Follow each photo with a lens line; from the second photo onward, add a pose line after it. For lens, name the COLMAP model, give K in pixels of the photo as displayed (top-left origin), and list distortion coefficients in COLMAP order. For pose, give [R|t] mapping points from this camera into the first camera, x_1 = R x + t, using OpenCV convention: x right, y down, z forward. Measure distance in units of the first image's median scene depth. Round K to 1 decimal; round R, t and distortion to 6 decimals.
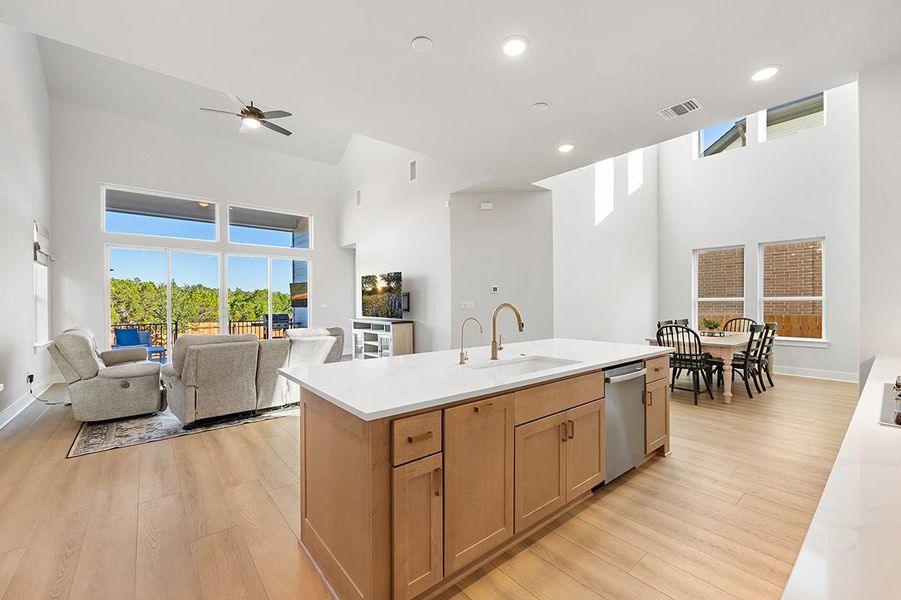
lens RADIAL K [[366.9, 0, 457.1], [0, 366.9, 304.6], [0, 0, 1]] dist [0.002562, 0.000205]
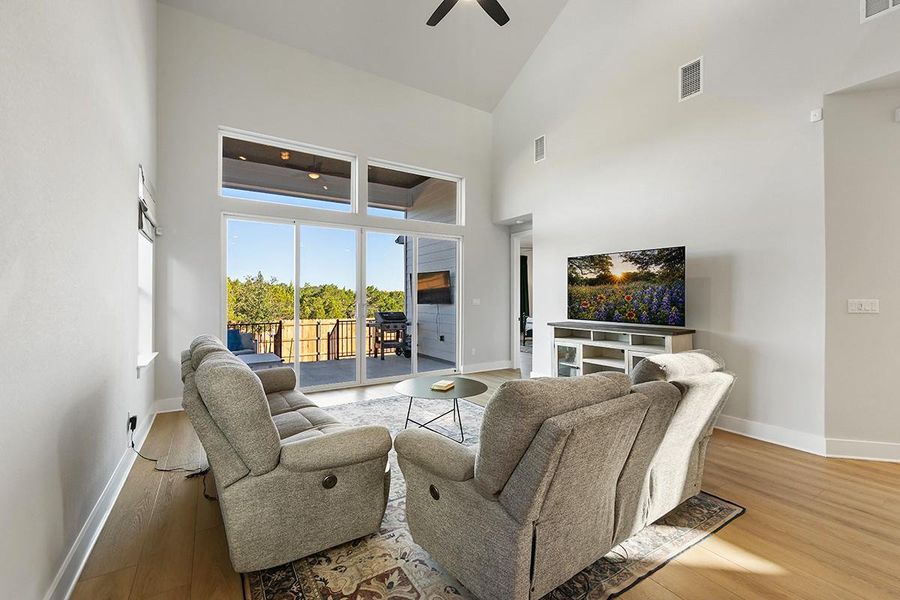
lens RADIAL K [[366.5, 0, 448.2], [0, 366.5, 295.5], [0, 0, 1]] dist [0.002562, 0.000205]
pose [[0.992146, 0.001965, -0.125070, -0.435947], [-0.003569, 0.999914, -0.012601, -0.000709], [0.125034, 0.012949, 0.992068, 0.355916]]
